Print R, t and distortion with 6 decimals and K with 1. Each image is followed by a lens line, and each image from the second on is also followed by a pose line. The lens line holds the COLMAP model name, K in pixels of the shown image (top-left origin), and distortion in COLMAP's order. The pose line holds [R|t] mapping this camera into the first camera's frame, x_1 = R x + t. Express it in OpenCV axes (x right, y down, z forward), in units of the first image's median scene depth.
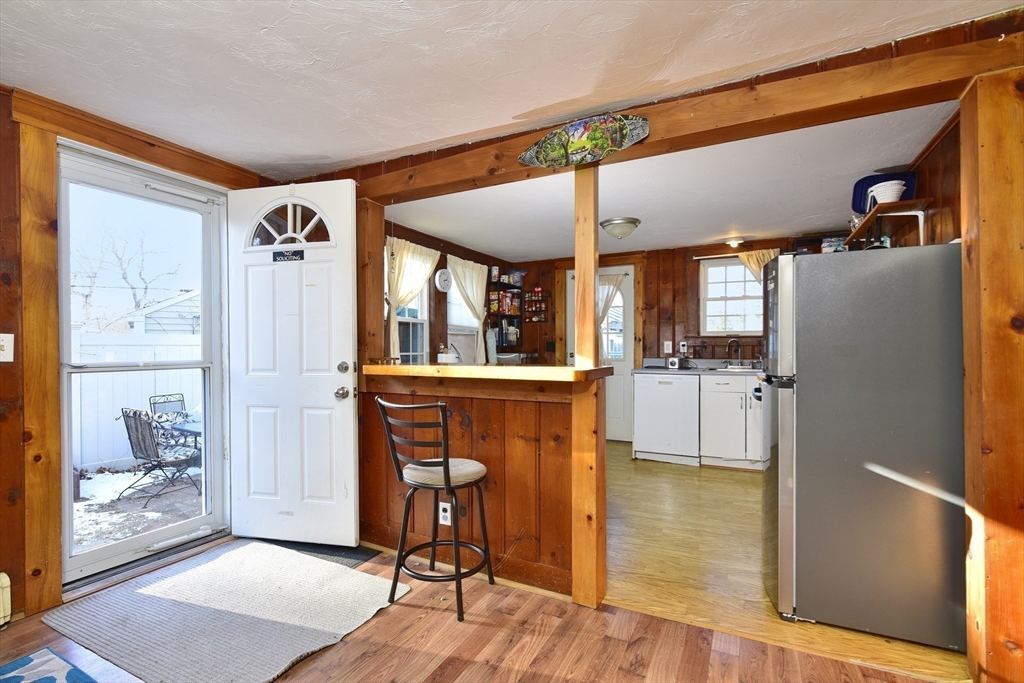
lens RADIAL K [[481.8, 0, 493.0], [0, 481.8, 321.7], [0, 0, 1]] dist [-0.003173, -0.000071]
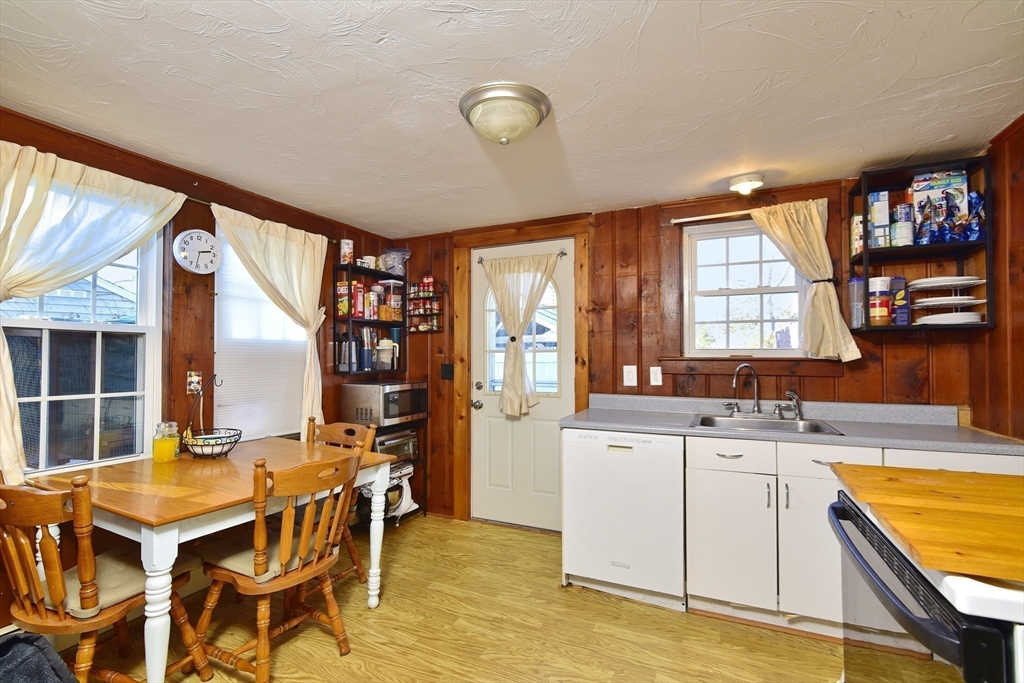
lens RADIAL K [[481.8, 0, 493.0], [0, 481.8, 321.7], [0, 0, 1]] dist [-0.003173, -0.000071]
pose [[0.999201, 0.003220, 0.039844, 0.180308], [-0.002412, 0.999791, -0.020310, -0.000636], [-0.039901, 0.020197, 0.998999, 0.436466]]
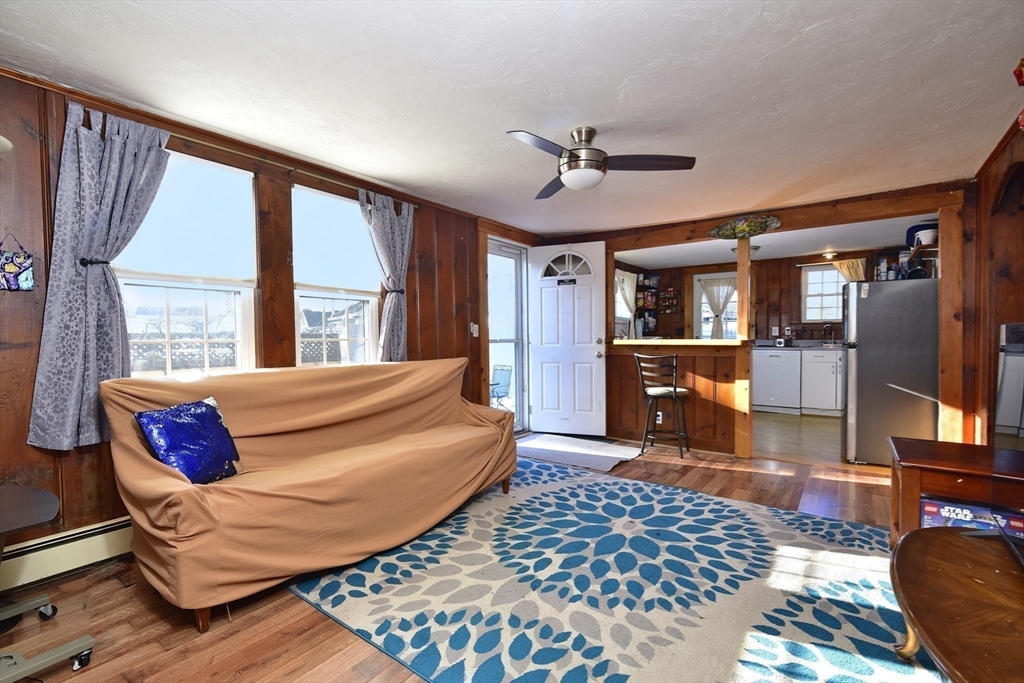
lens RADIAL K [[463.1, 0, 509.0], [0, 463.1, 328.3], [0, 0, 1]] dist [0.000664, 0.000492]
pose [[0.989070, -0.007435, -0.147258, -0.193146], [0.012890, 0.999264, 0.036125, -0.012825], [0.146881, -0.037629, 0.988438, -0.413741]]
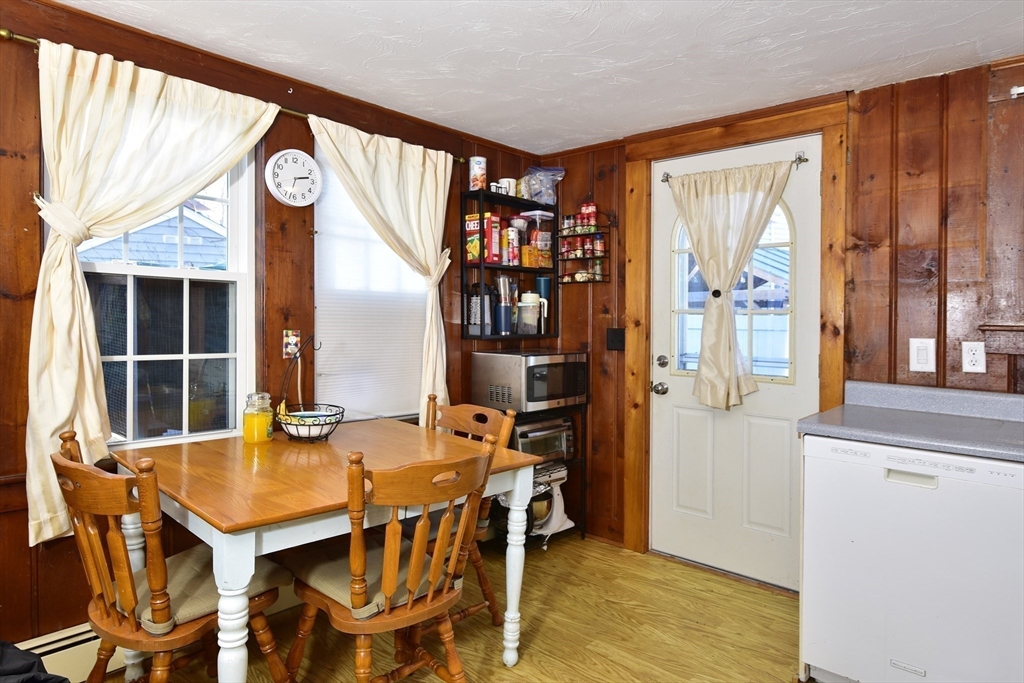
lens RADIAL K [[631.5, 0, 484.6], [0, 631.5, 290.3], [0, 0, 1]] dist [0.001444, 0.000932]
pose [[0.967211, 0.008293, -0.253838, 0.175764], [-0.006360, 0.999944, 0.008435, 0.003329], [0.253893, -0.006544, 0.967210, 0.485700]]
